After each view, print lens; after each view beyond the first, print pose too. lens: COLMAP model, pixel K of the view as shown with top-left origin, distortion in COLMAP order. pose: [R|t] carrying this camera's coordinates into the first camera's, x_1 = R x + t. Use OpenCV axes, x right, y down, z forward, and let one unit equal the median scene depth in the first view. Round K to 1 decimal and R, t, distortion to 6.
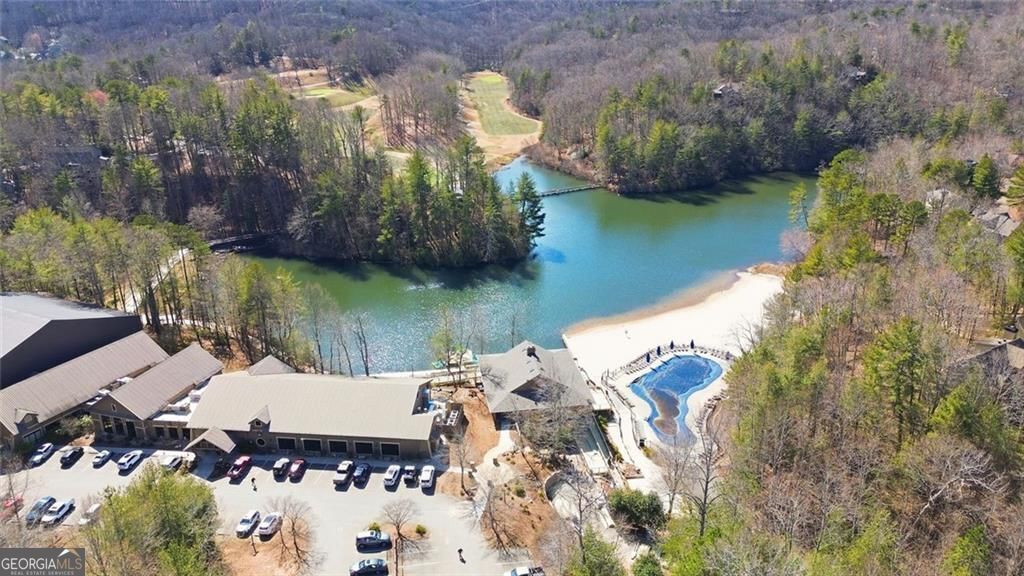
lens RADIAL K [[727.6, 0, 516.5], [0, 727.6, 290.6], [0, 0, 1]] dist [0.056481, -0.009926]
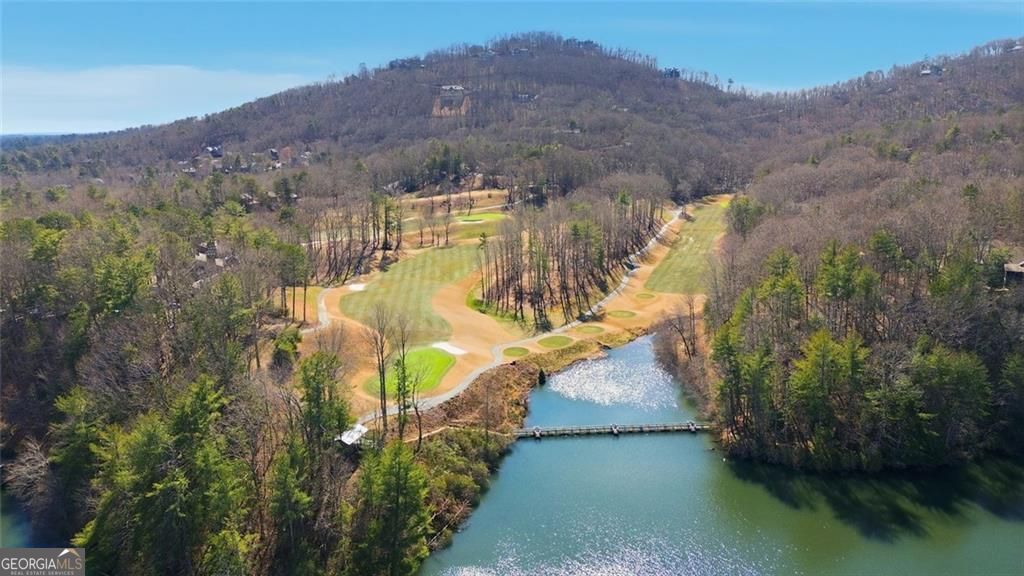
lens RADIAL K [[727.6, 0, 508.3], [0, 727.6, 288.2], [0, 0, 1]] dist [0.056481, -0.009926]
pose [[0.892628, 0.096418, -0.440363, 0.132314], [-0.157010, 0.982189, -0.103212, -0.103546], [0.422568, 0.161272, 0.891868, 0.264832]]
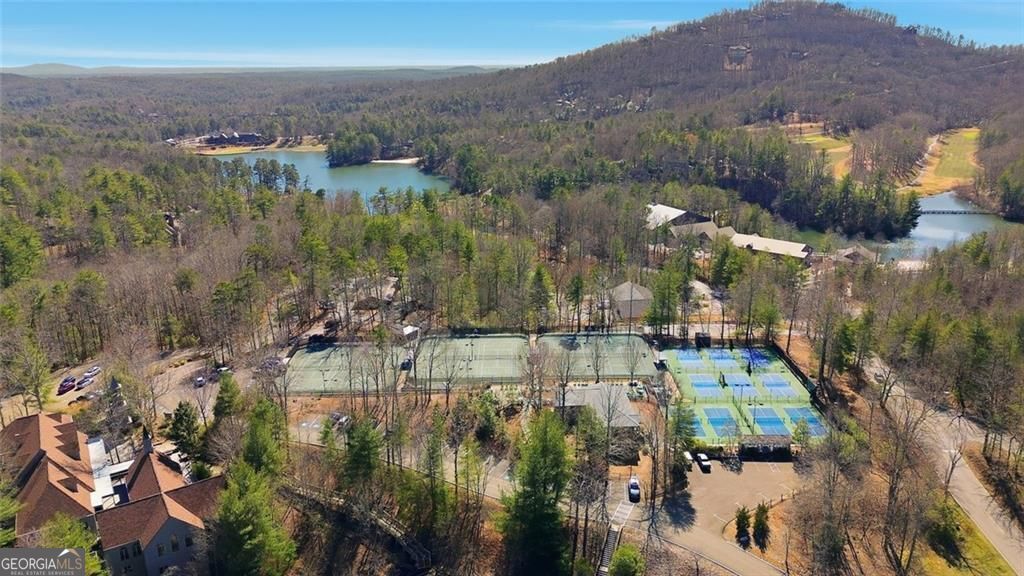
lens RADIAL K [[727.6, 0, 515.6], [0, 727.6, 286.1], [0, 0, 1]] dist [0.056481, -0.009926]
pose [[0.793104, 0.182225, -0.581188, 0.152075], [-0.216246, 0.976277, 0.011007, 0.115944], [0.569407, 0.116950, 0.813695, -0.451569]]
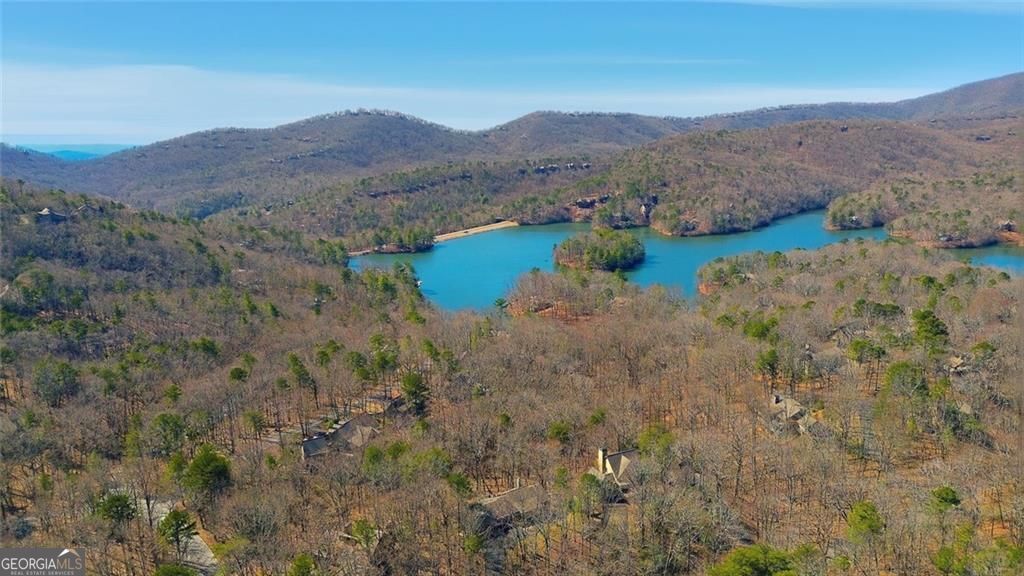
lens RADIAL K [[727.6, 0, 512.2], [0, 727.6, 287.9], [0, 0, 1]] dist [0.056481, -0.009926]
pose [[0.815547, -0.119041, 0.566315, -0.500395], [0.213402, 0.971509, -0.103104, 0.709752], [-0.537906, 0.204939, 0.817715, -2.291146]]
